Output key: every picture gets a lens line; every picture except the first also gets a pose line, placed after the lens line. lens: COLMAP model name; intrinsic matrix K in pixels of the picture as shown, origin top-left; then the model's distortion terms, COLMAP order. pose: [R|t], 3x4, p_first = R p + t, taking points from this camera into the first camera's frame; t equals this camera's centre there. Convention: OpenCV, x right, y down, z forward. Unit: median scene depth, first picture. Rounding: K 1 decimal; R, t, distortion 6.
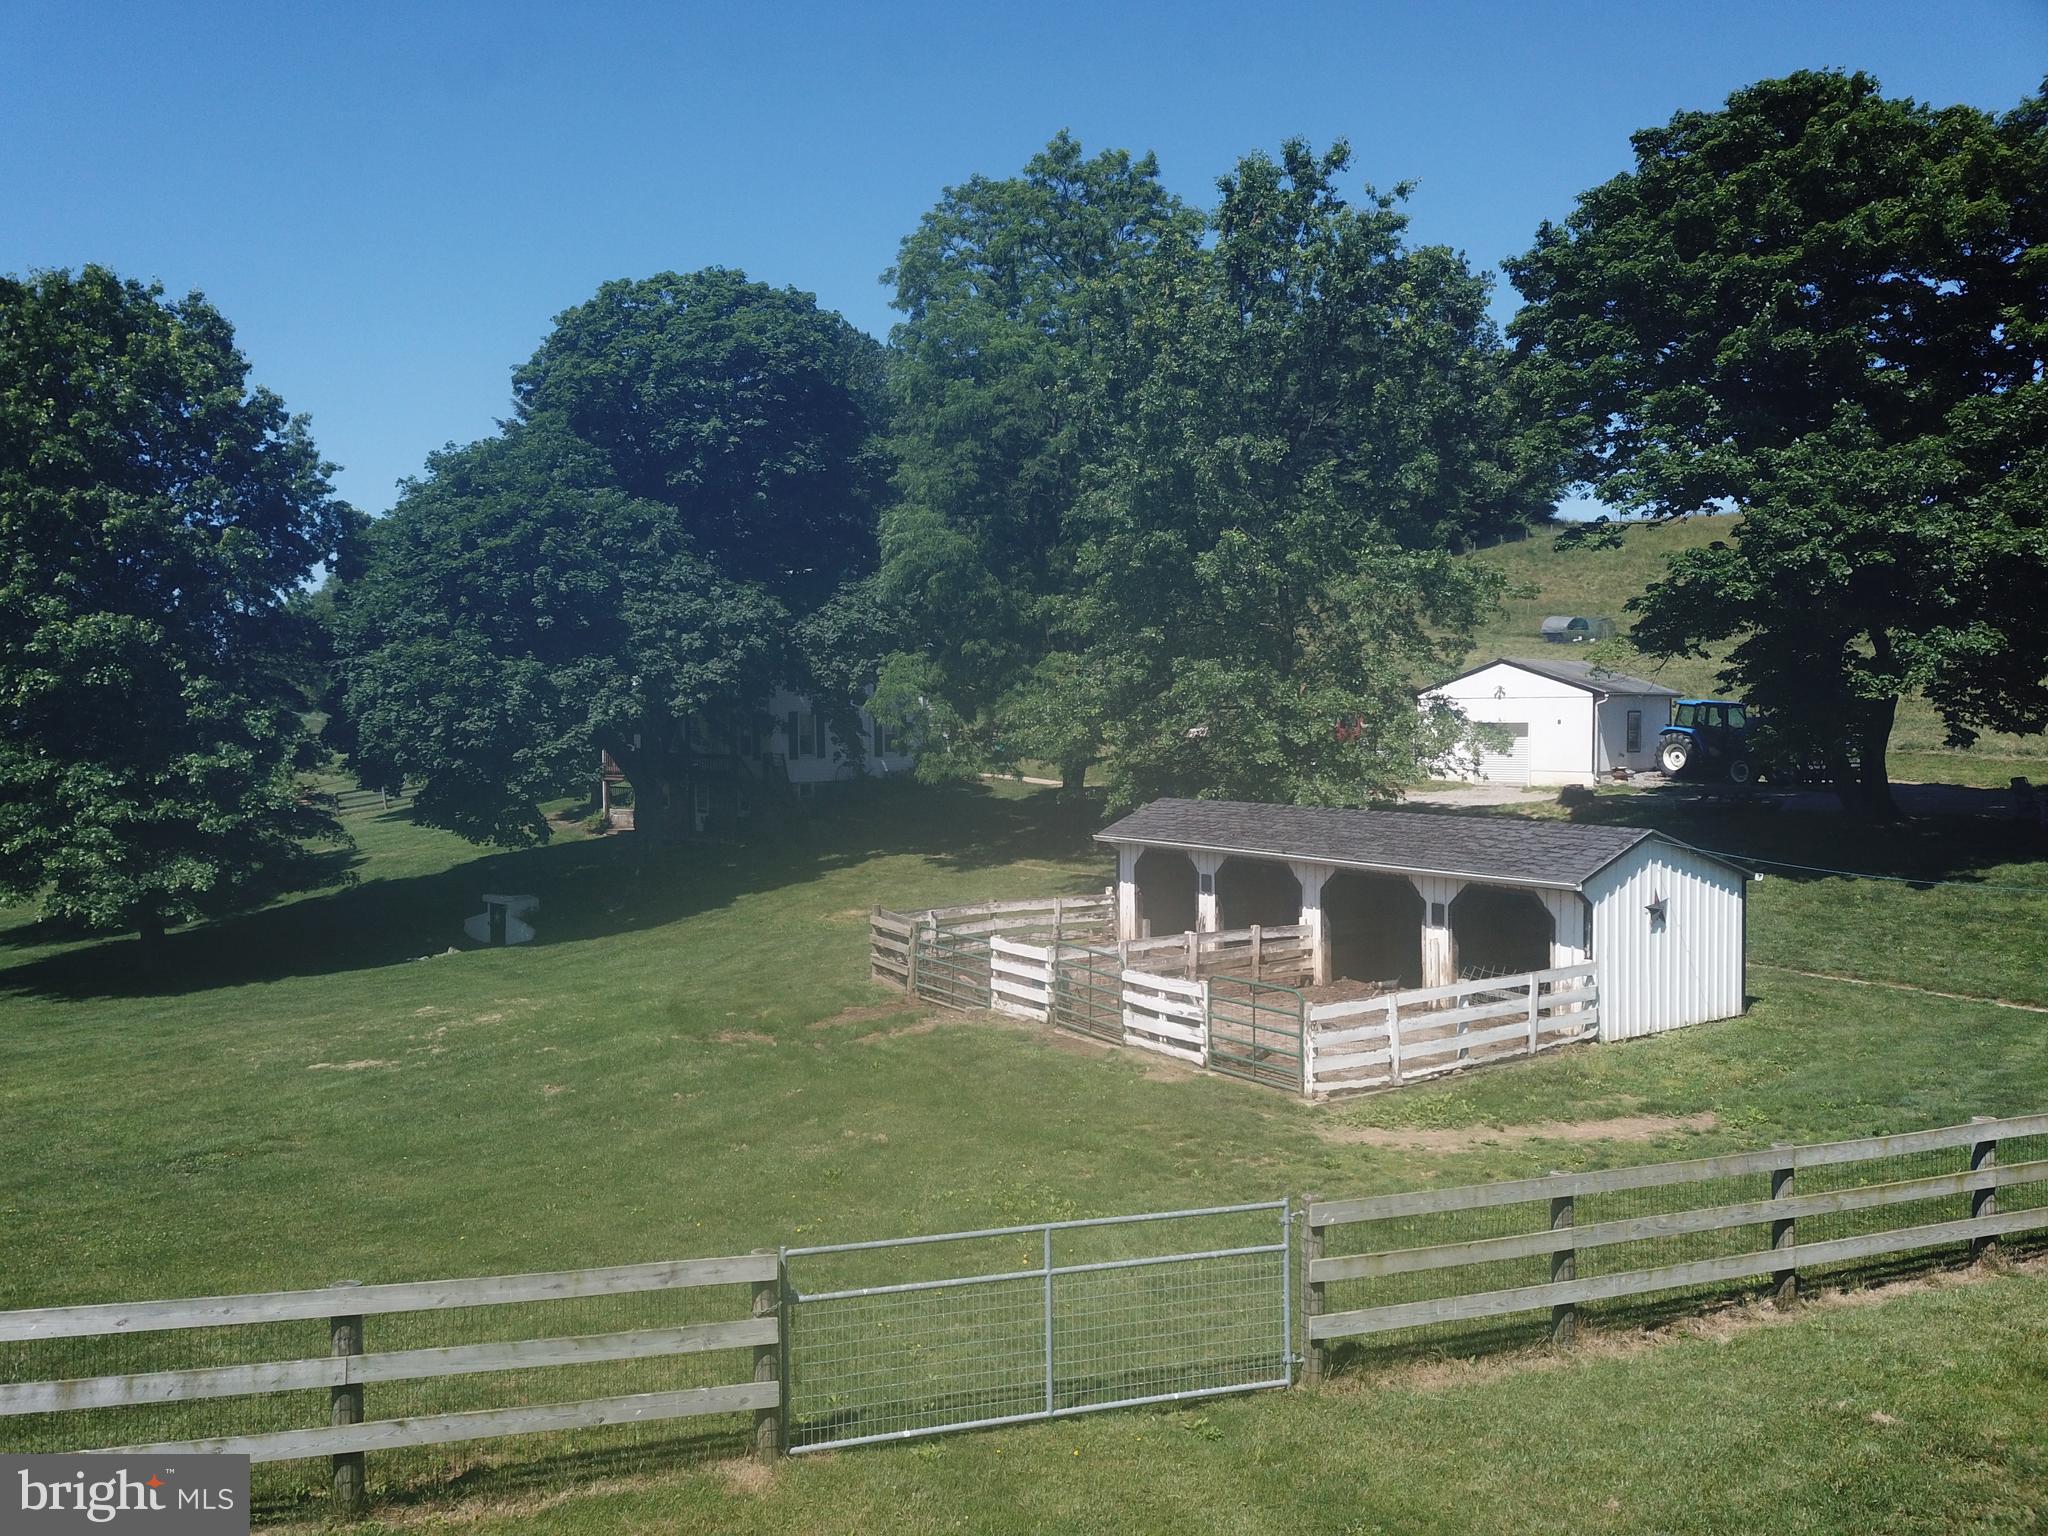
lens RADIAL K [[1561.1, 0, 1005.1], [0, 1561.1, 785.1], [0, 0, 1]] dist [0.036697, -0.041186]
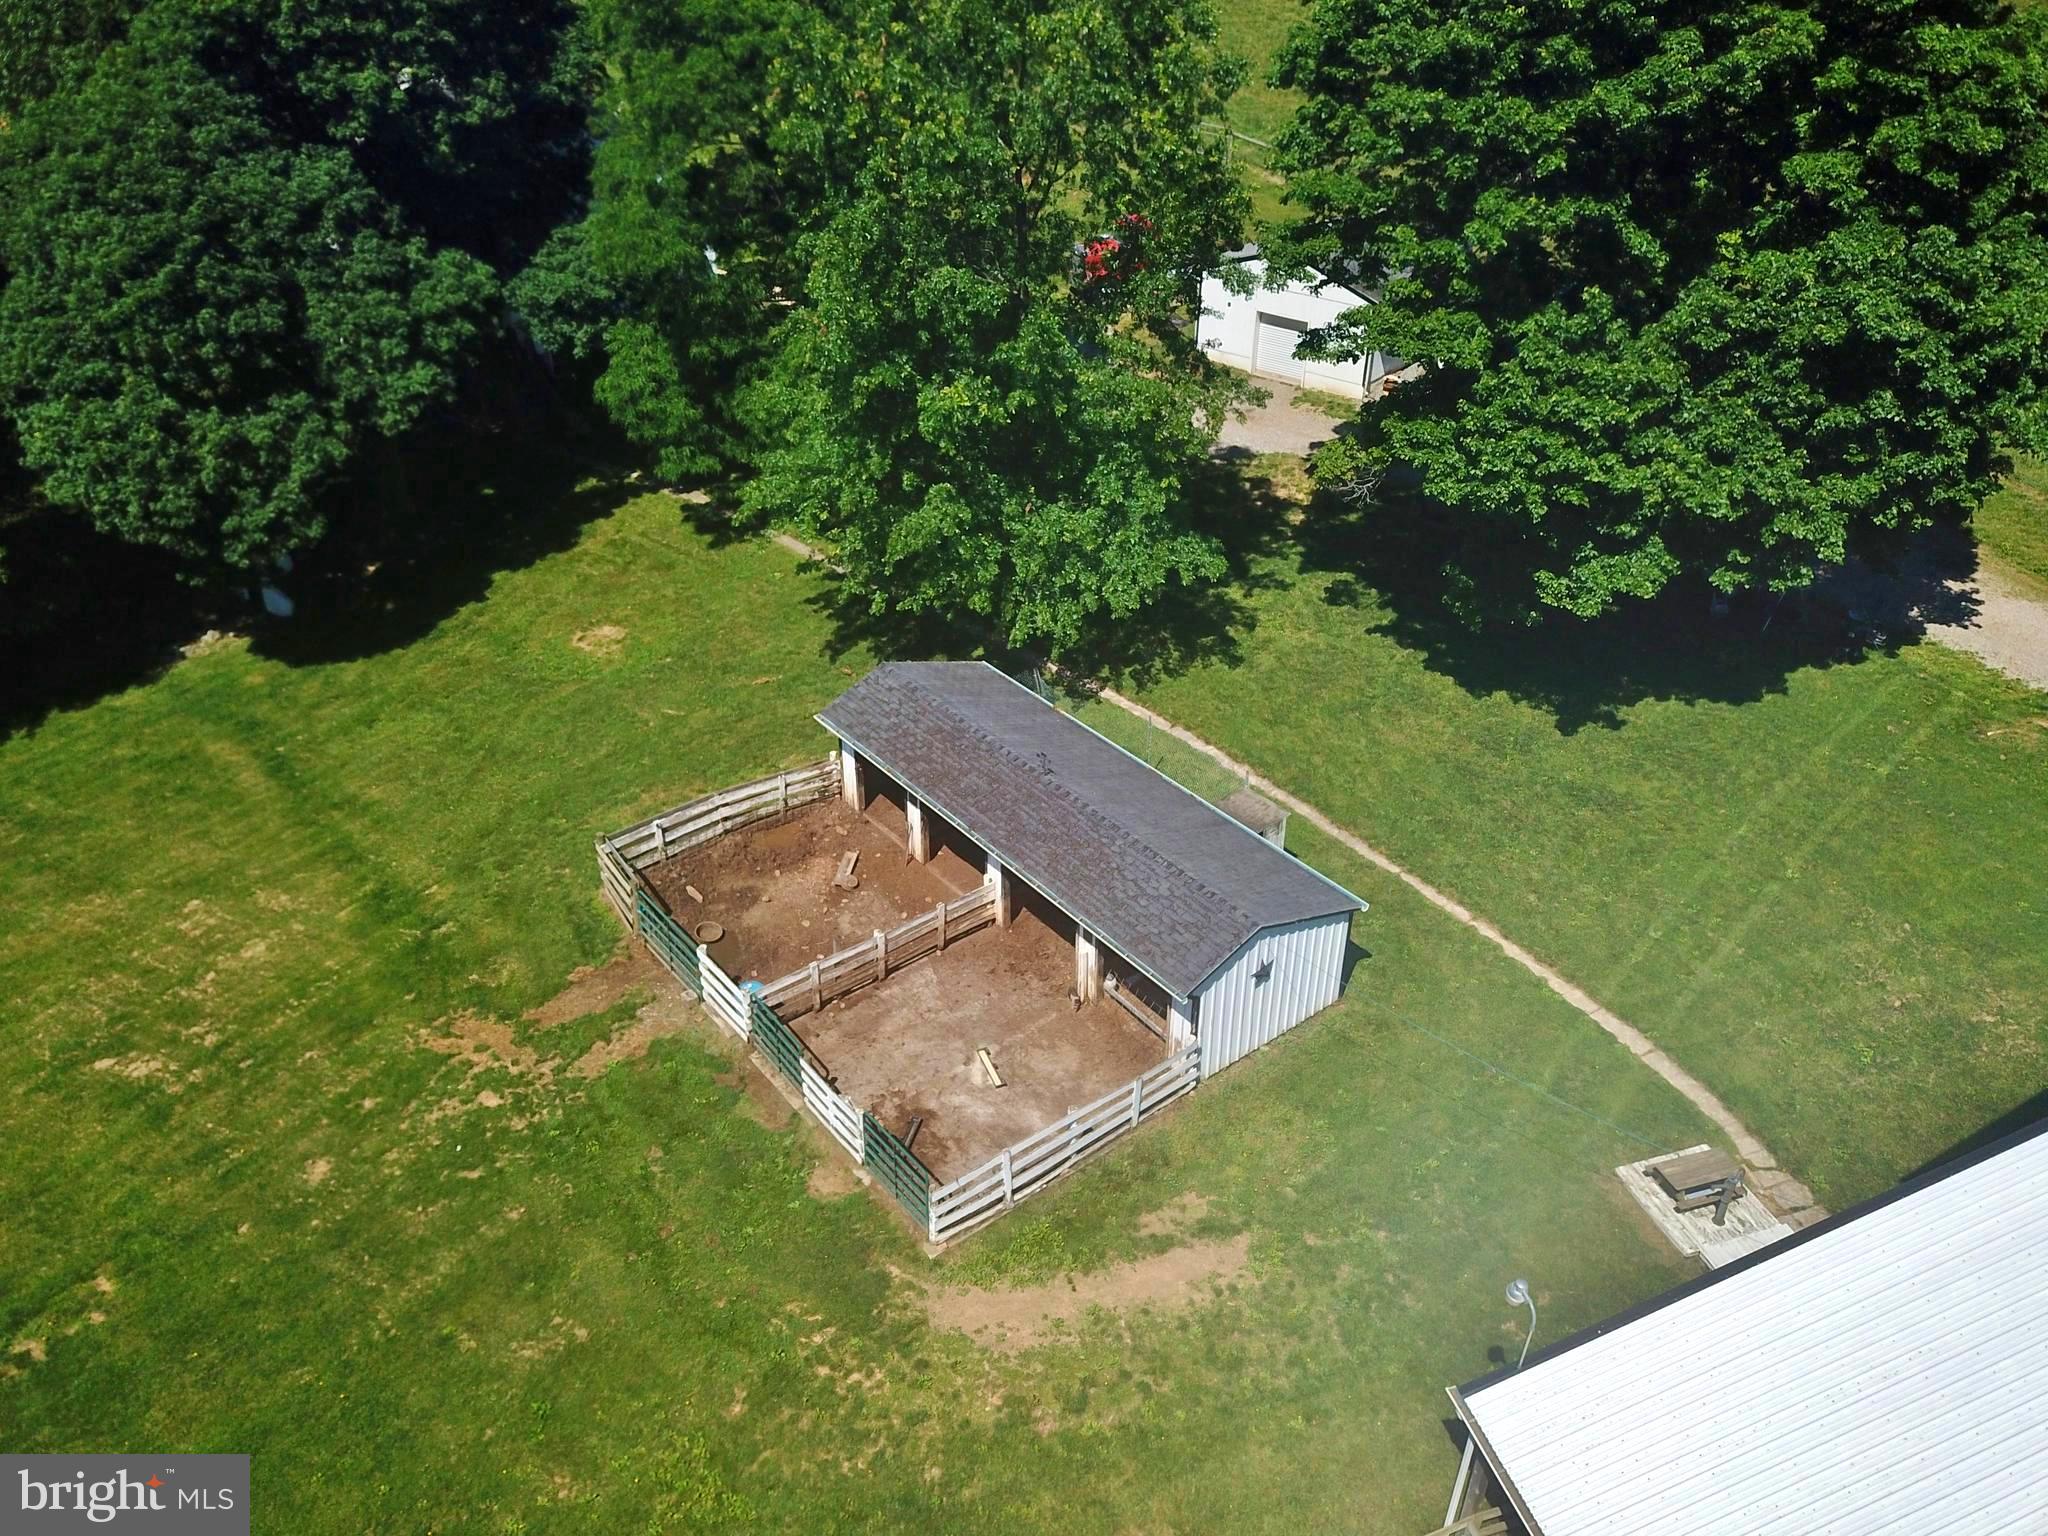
lens RADIAL K [[1564.7, 0, 1003.1], [0, 1564.7, 784.3], [0, 0, 1]] dist [0.010751, -0.005597]
pose [[0.996669, -0.036930, 0.072718, 0.101099], [-0.005827, 0.857089, 0.515135, -0.443112], [-0.081350, -0.513842, 0.854019, 0.067699]]
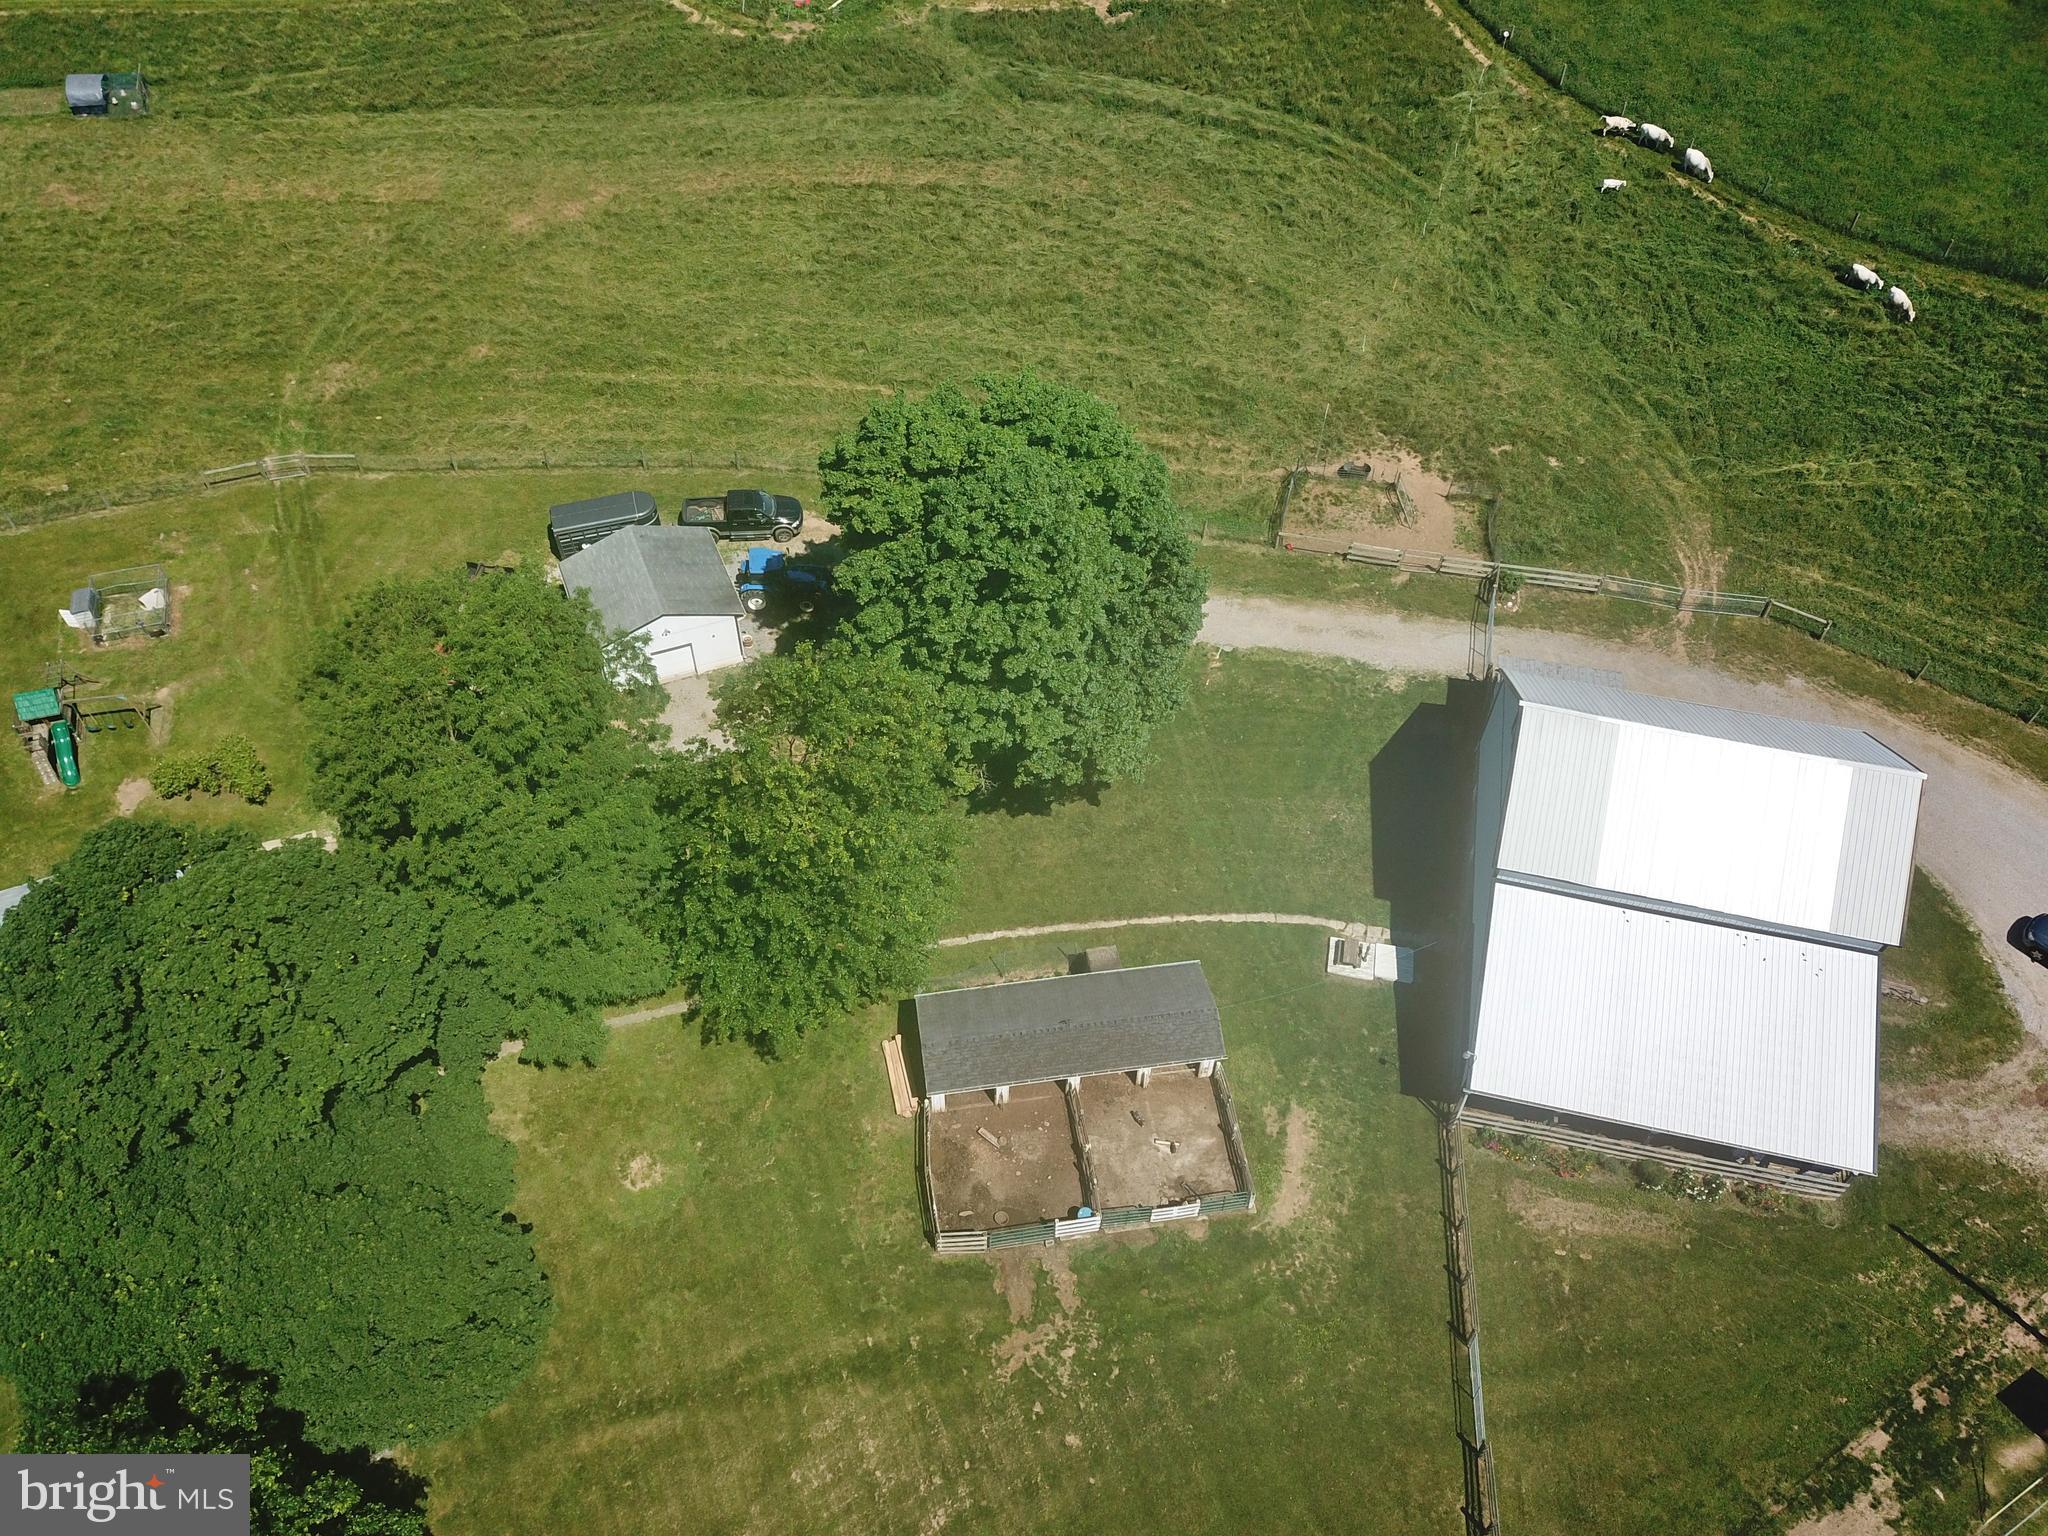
lens RADIAL K [[1564.7, 0, 1003.1], [0, 1564.7, 784.3], [0, 0, 1]] dist [0.010751, -0.005597]
pose [[0.412833, -0.689926, 0.594619, -0.705550], [0.027524, 0.662000, 0.748998, -1.500605], [-0.910391, -0.292844, 0.292285, 0.462426]]
